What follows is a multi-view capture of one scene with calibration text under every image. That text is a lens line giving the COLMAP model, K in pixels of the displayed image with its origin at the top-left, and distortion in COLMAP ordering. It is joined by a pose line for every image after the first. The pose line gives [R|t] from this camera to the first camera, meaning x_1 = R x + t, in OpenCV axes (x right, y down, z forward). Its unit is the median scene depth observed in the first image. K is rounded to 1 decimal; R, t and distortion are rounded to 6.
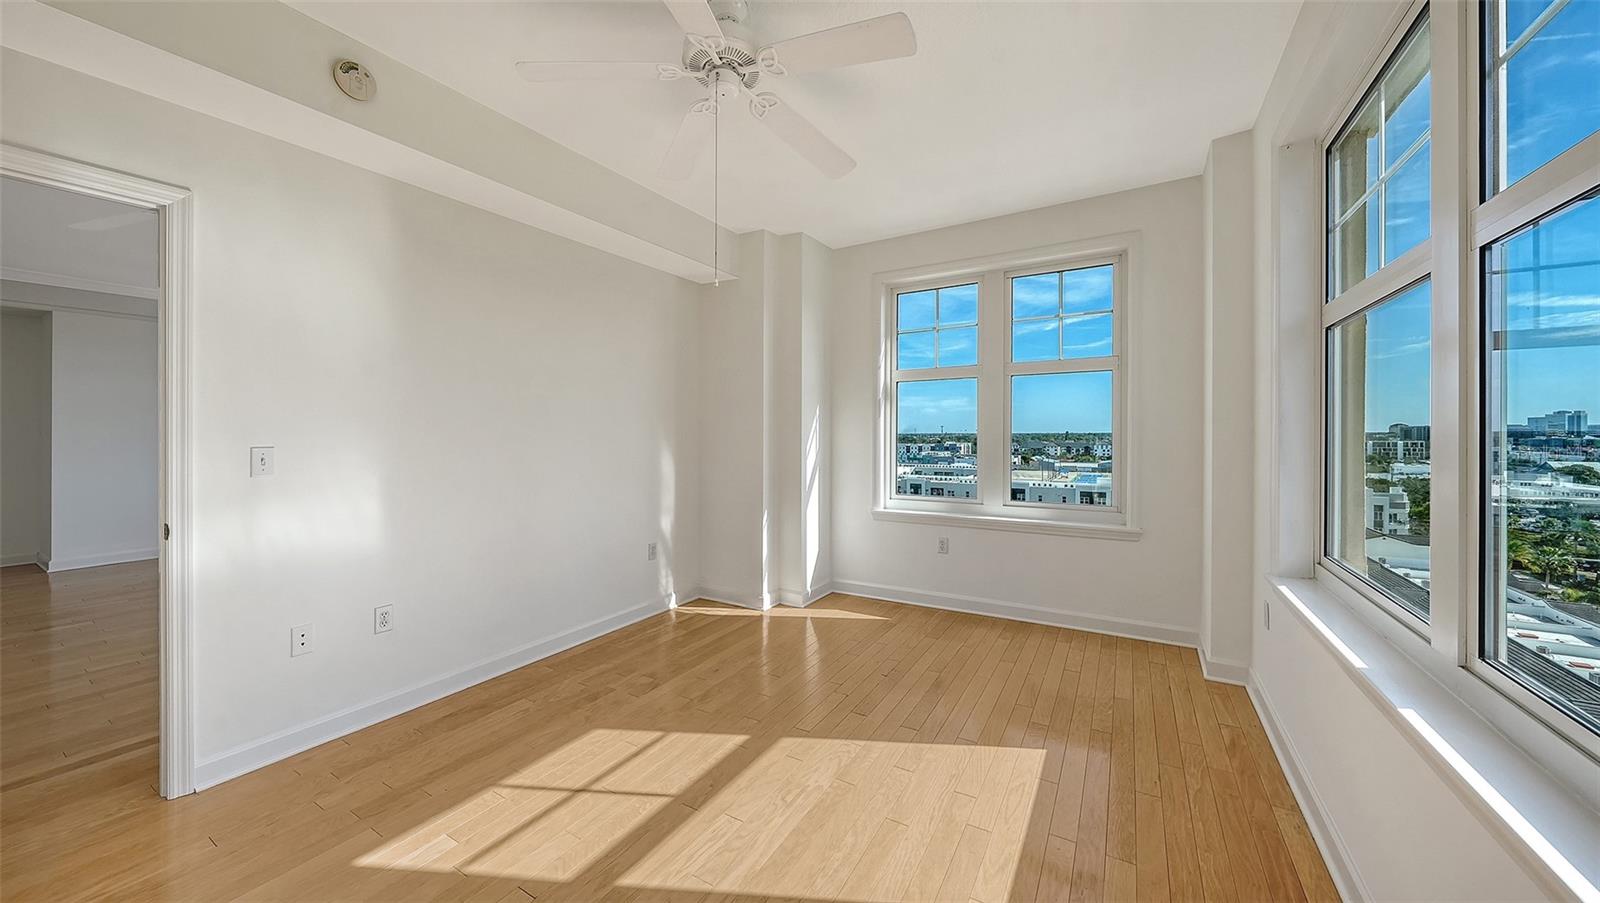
lens RADIAL K [[565.5, 0, 758.5], [0, 565.5, 448.1], [0, 0, 1]] dist [-0.011498, -0.000384]
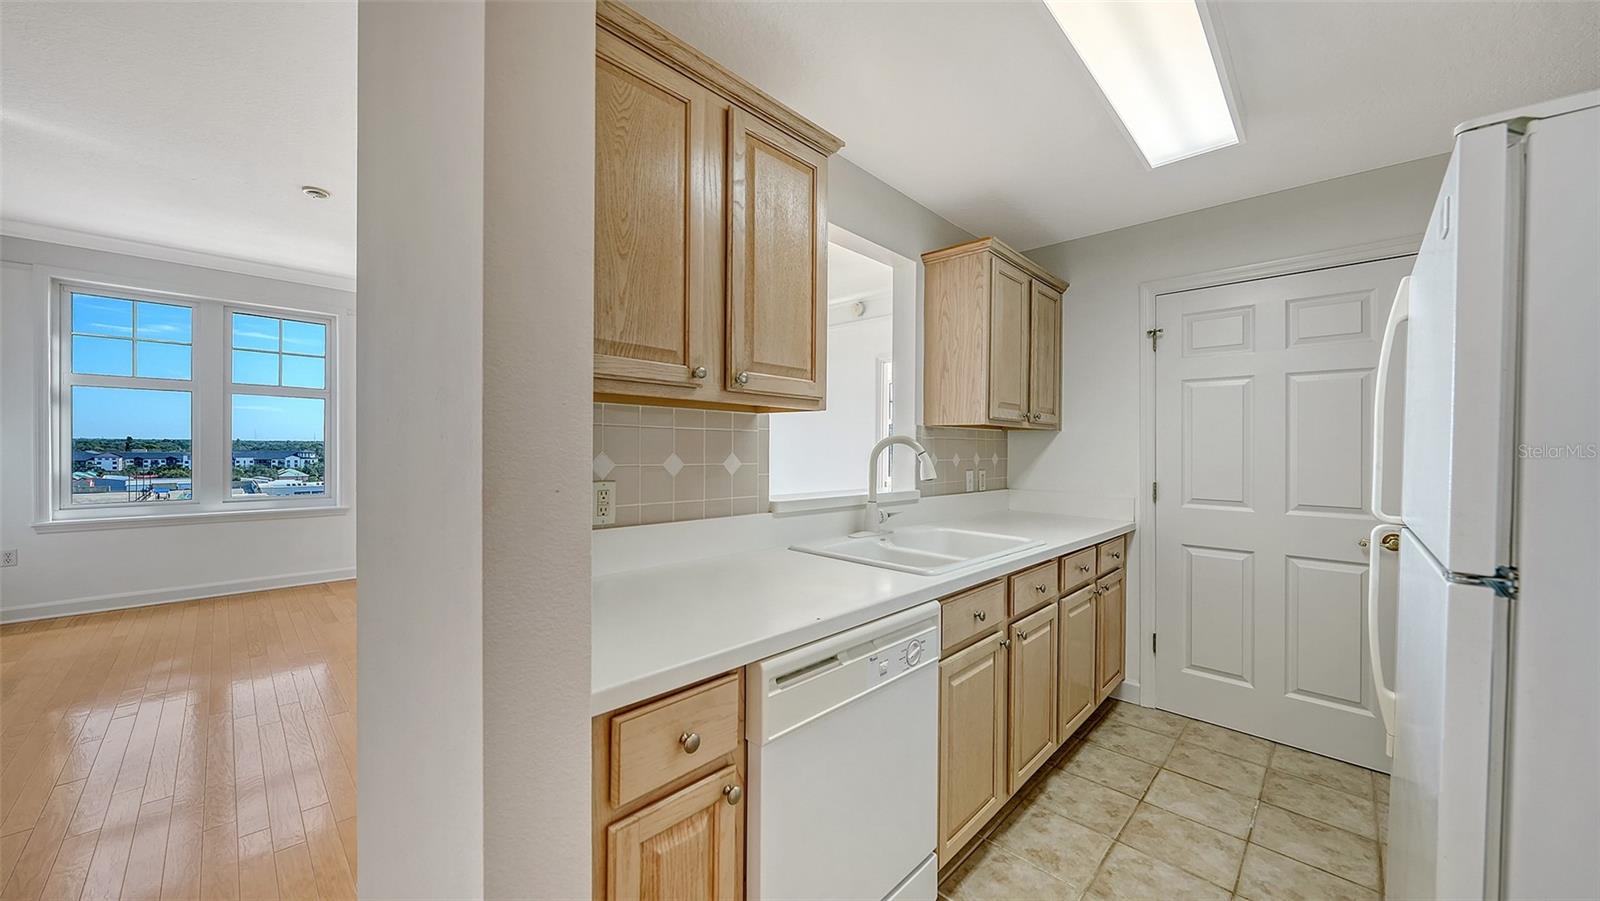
lens RADIAL K [[570.1, 0, 806.7], [0, 570.1, 447.9], [0, 0, 1]] dist [-0.001527, -0.001201]
pose [[0.189508, 0.004380, 0.981869, -0.367823], [0.012786, 0.999894, -0.006929, 0.008452], [-0.981796, 0.013867, 0.189432, -0.314865]]
